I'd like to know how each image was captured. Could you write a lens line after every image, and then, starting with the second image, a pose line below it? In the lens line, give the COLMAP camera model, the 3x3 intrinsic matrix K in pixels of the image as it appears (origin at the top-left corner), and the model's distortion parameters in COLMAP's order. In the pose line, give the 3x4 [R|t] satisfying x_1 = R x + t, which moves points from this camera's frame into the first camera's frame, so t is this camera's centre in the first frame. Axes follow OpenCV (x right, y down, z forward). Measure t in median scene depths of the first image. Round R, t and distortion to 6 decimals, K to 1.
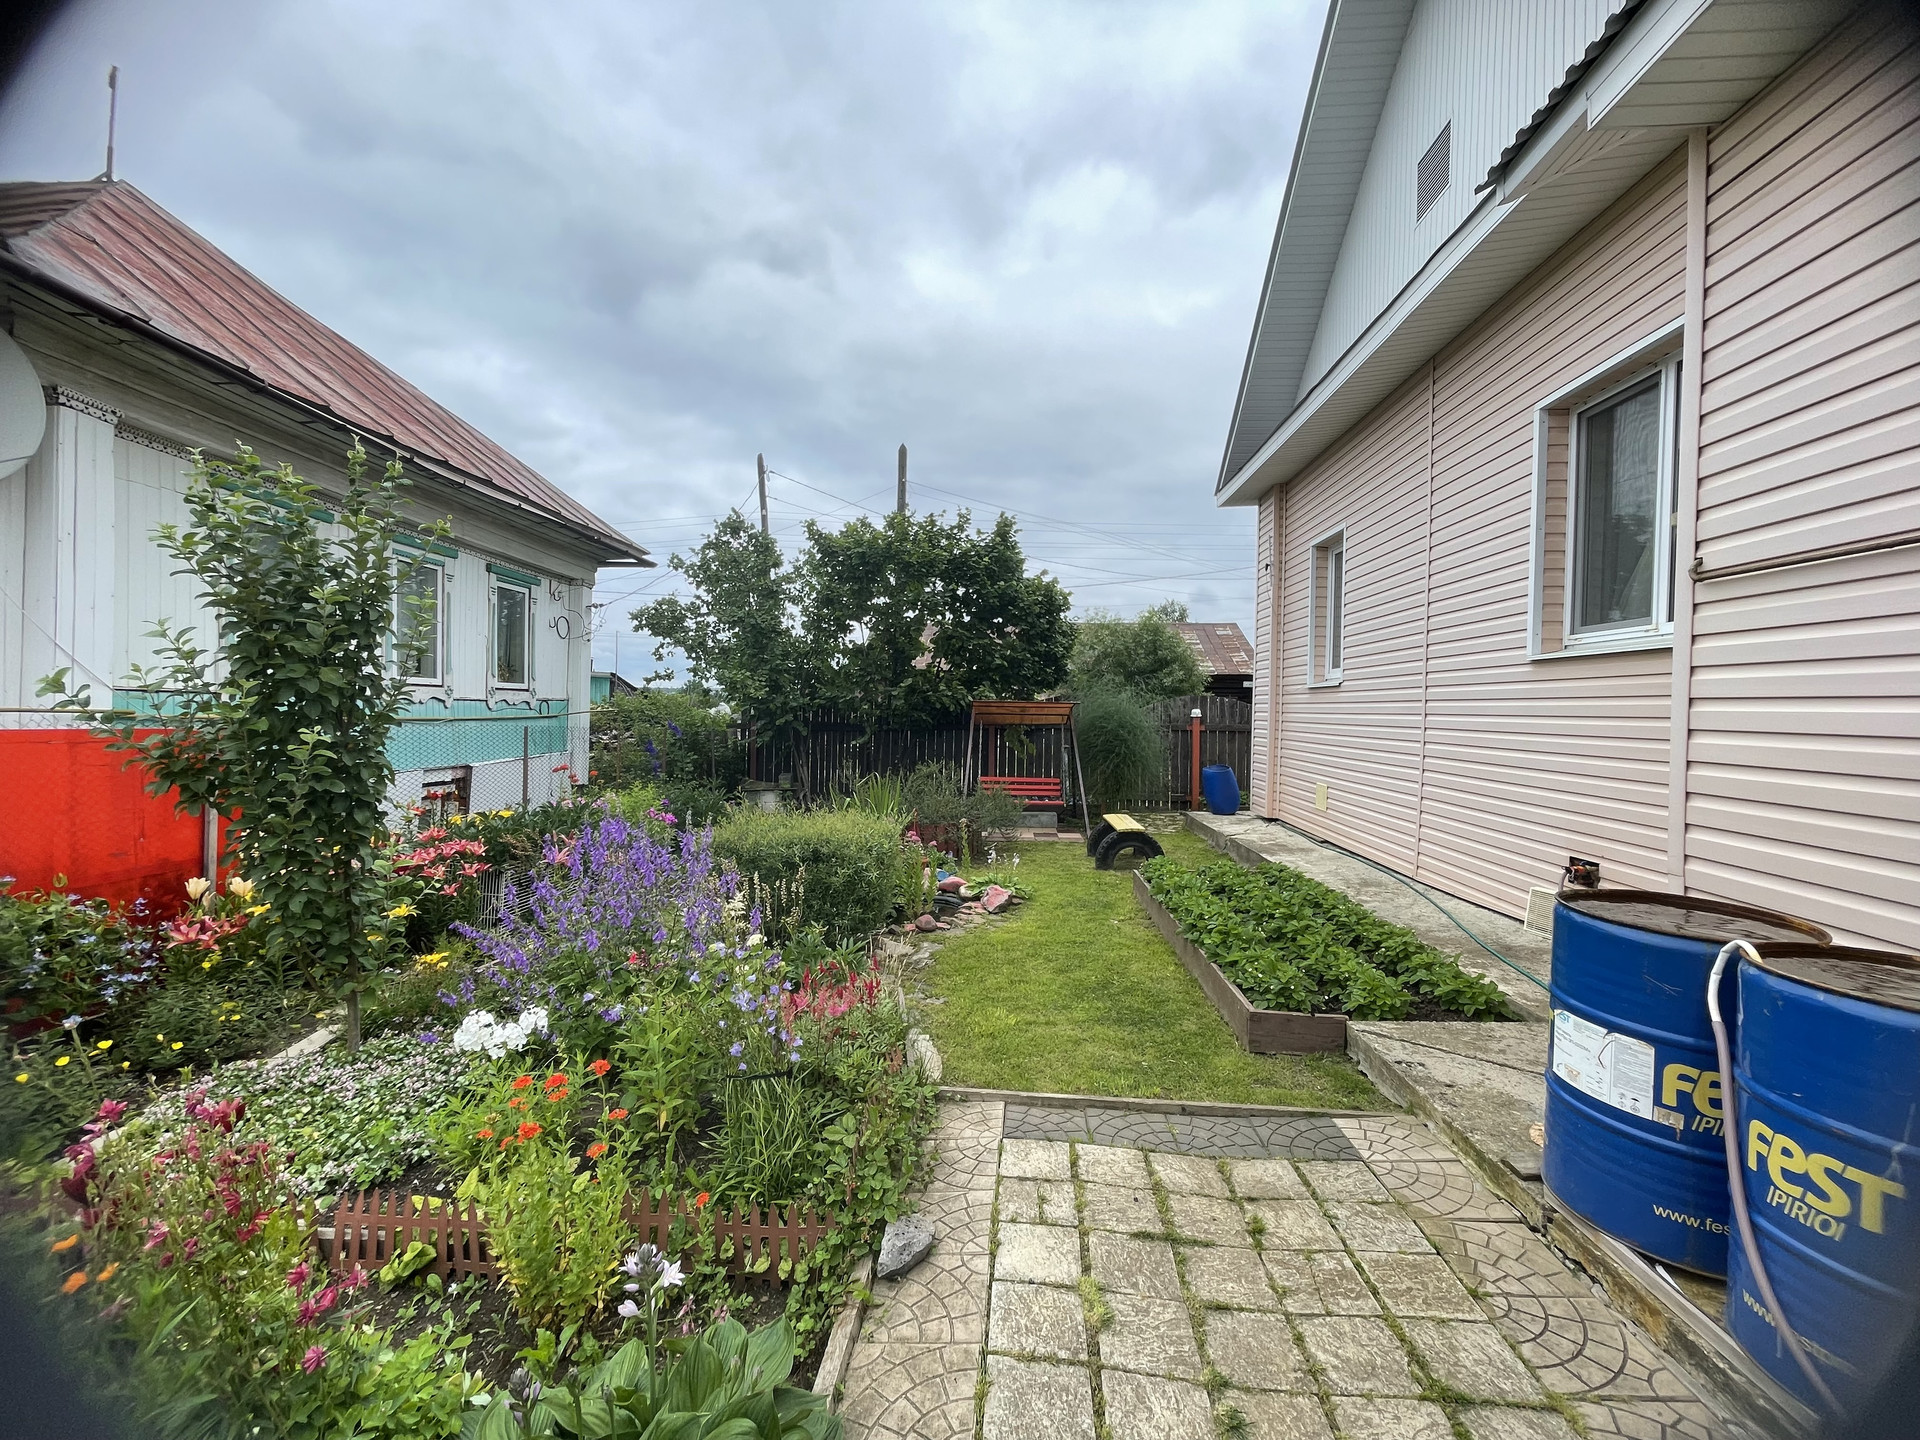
lens RADIAL K [[774.2, 0, 956.2], [0, 774.2, 711.8], [0, 0, 1]] dist [-0.000917, -0.000248]
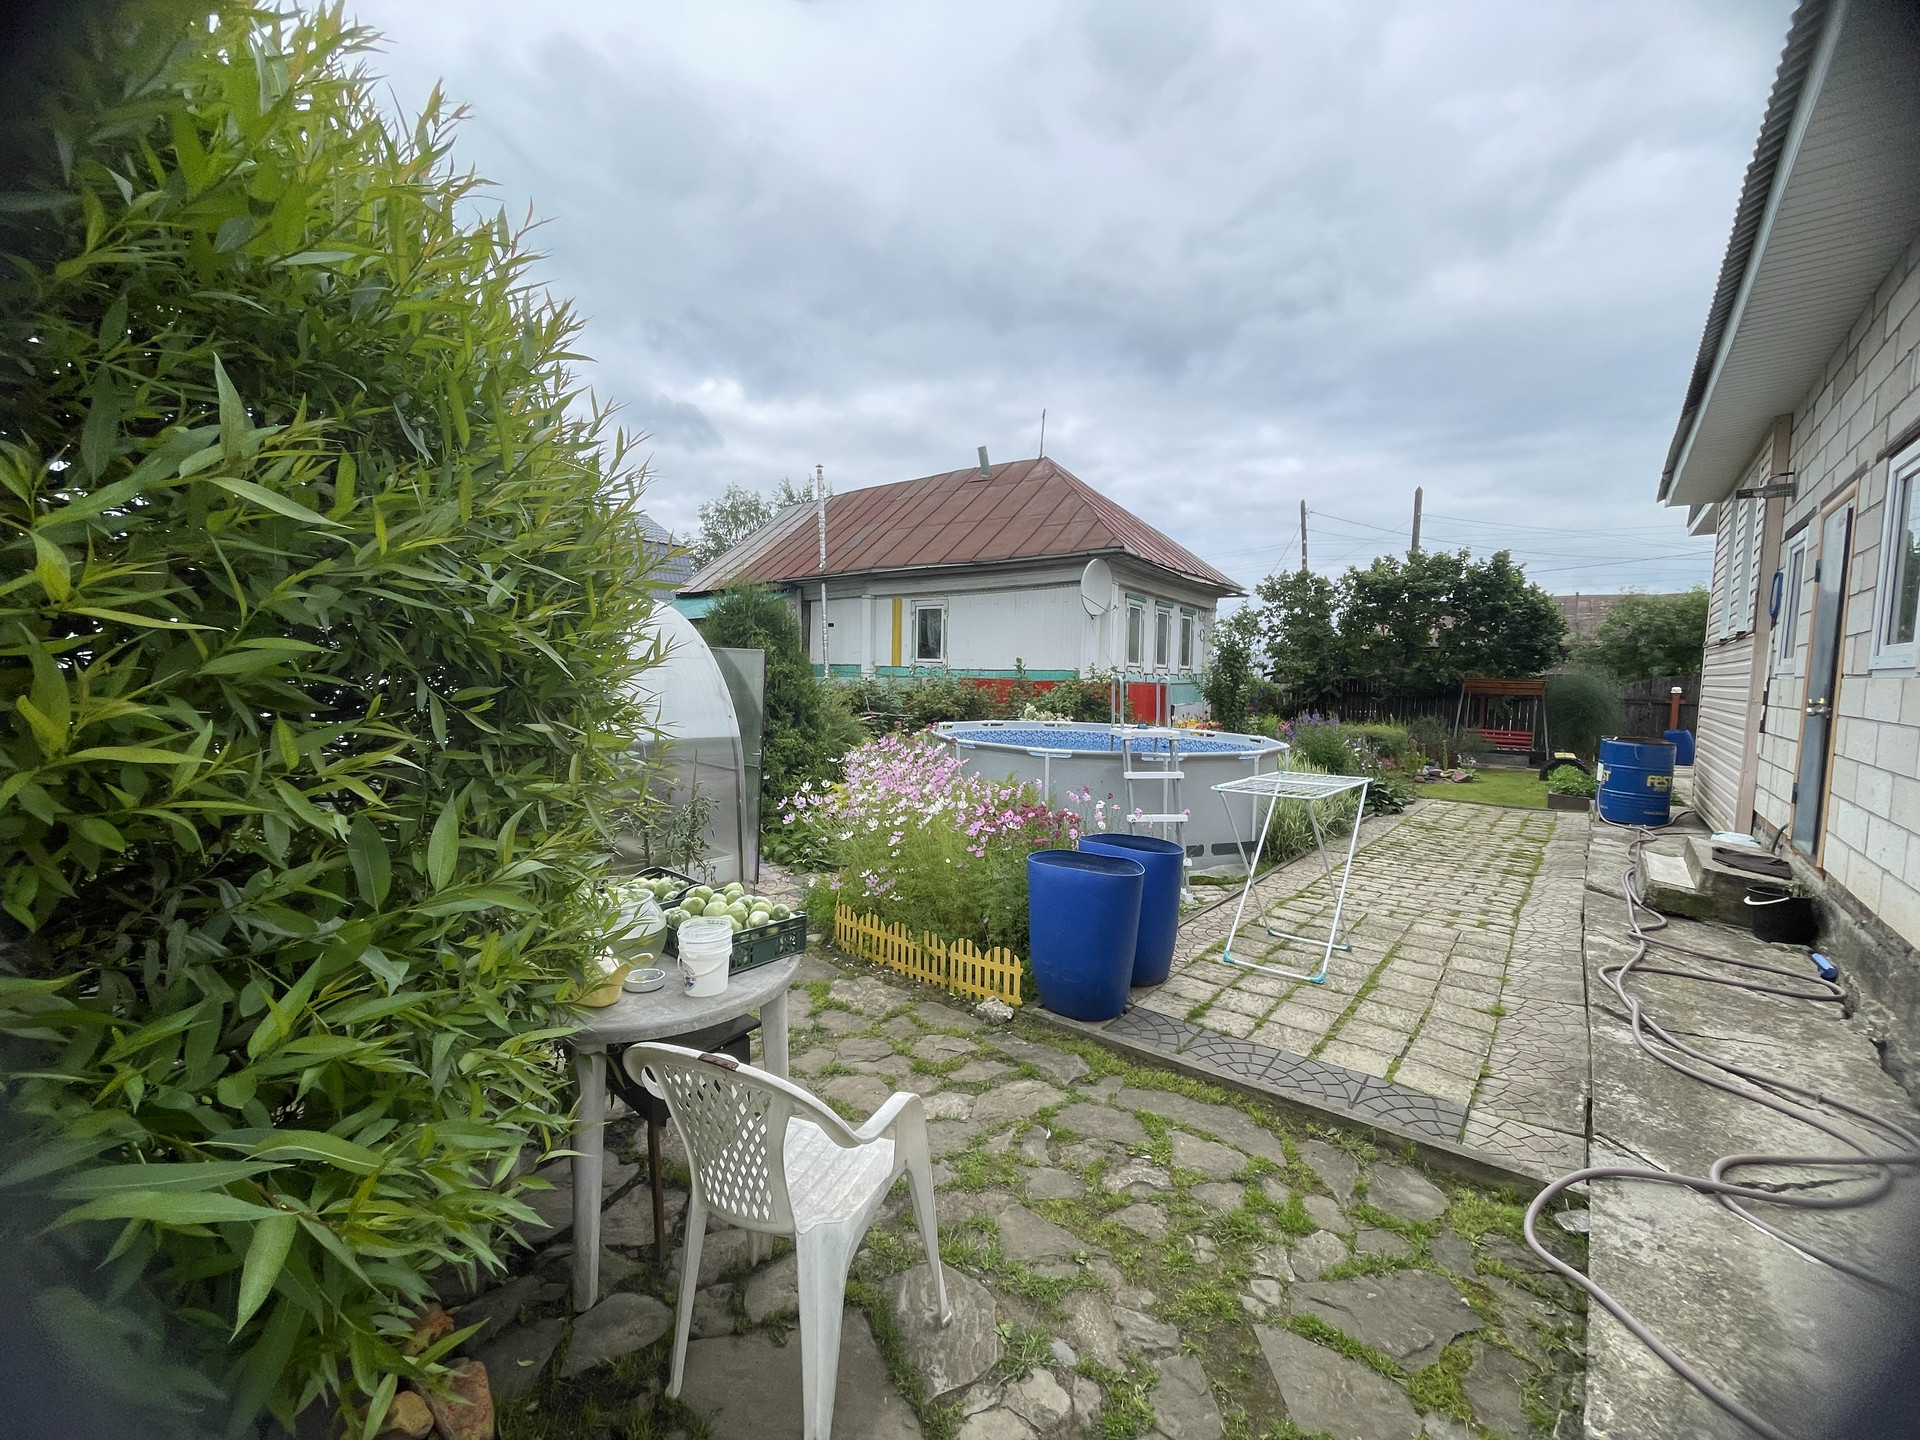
lens RADIAL K [[766.2, 0, 960.0], [0, 766.2, 720.0], [0, 0, 1]] dist [-0.016695, -0.000065]
pose [[0.828266, 0.042434, -0.558726, 0.033469], [-0.013877, 0.998376, 0.055253, -0.001491], [0.560163, -0.038011, 0.827510, -0.720013]]
